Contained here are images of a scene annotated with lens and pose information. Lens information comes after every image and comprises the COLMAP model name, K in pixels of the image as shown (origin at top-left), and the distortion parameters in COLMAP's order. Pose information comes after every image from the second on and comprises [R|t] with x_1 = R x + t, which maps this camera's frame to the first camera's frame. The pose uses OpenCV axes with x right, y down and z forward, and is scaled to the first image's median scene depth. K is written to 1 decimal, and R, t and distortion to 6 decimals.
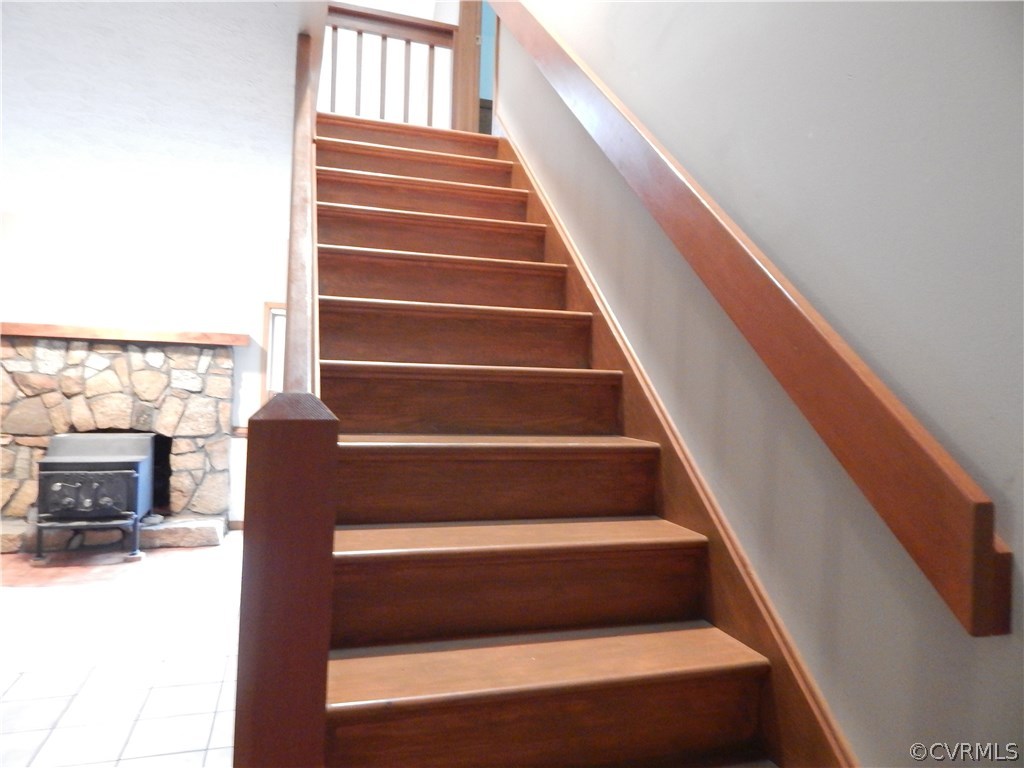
lens RADIAL K [[675.8, 0, 509.8], [0, 675.8, 380.0], [0, 0, 1]] dist [0.003367, -0.002815]
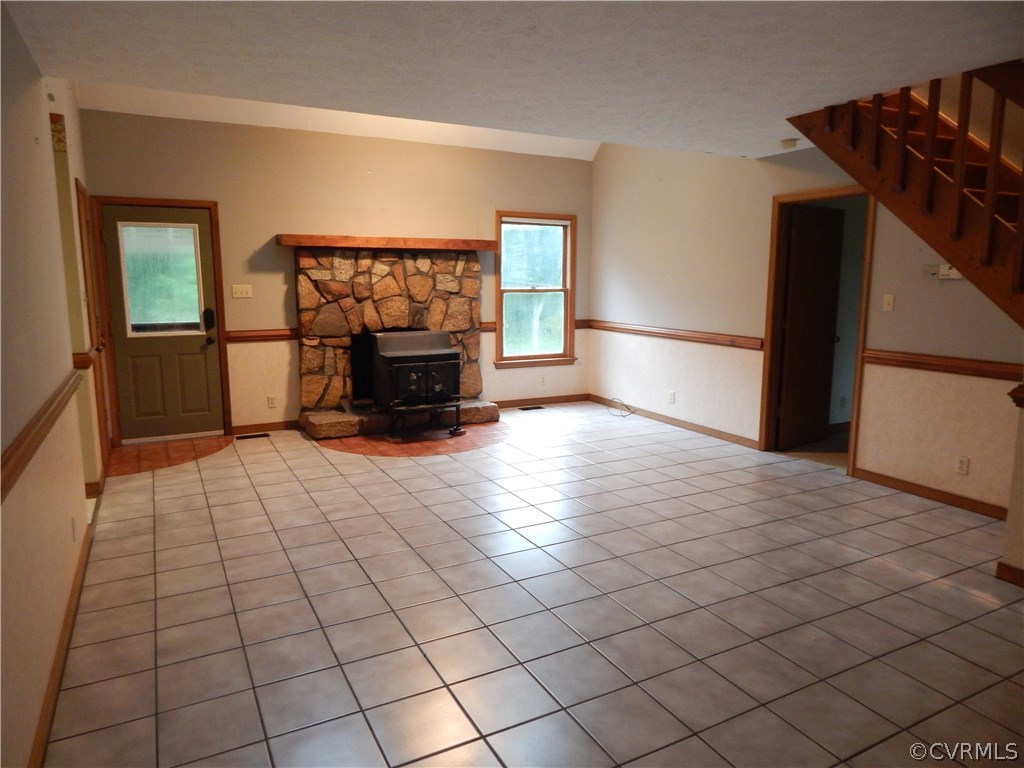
lens RADIAL K [[675.8, 0, 509.8], [0, 675.8, 380.0], [0, 0, 1]] dist [0.003367, -0.002815]
pose [[0.982944, -0.058740, 0.174269, -0.603208], [0.030972, 0.986957, 0.157976, -0.015459], [-0.181276, -0.149884, 0.971943, -0.157369]]
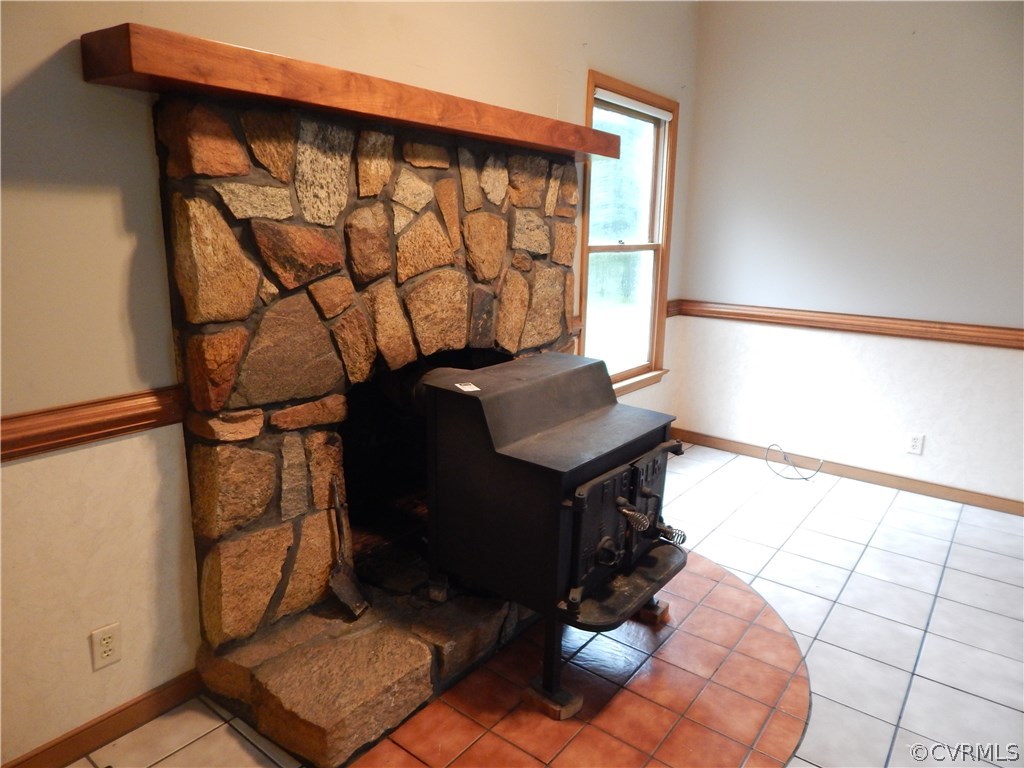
lens RADIAL K [[675.8, 0, 509.8], [0, 675.8, 380.0], [0, 0, 1]] dist [0.003367, -0.002815]
pose [[0.823497, -0.146986, 0.547949, -0.791229], [0.013450, 0.970640, 0.240159, -0.013426], [-0.567162, -0.190400, 0.801296, 0.631812]]
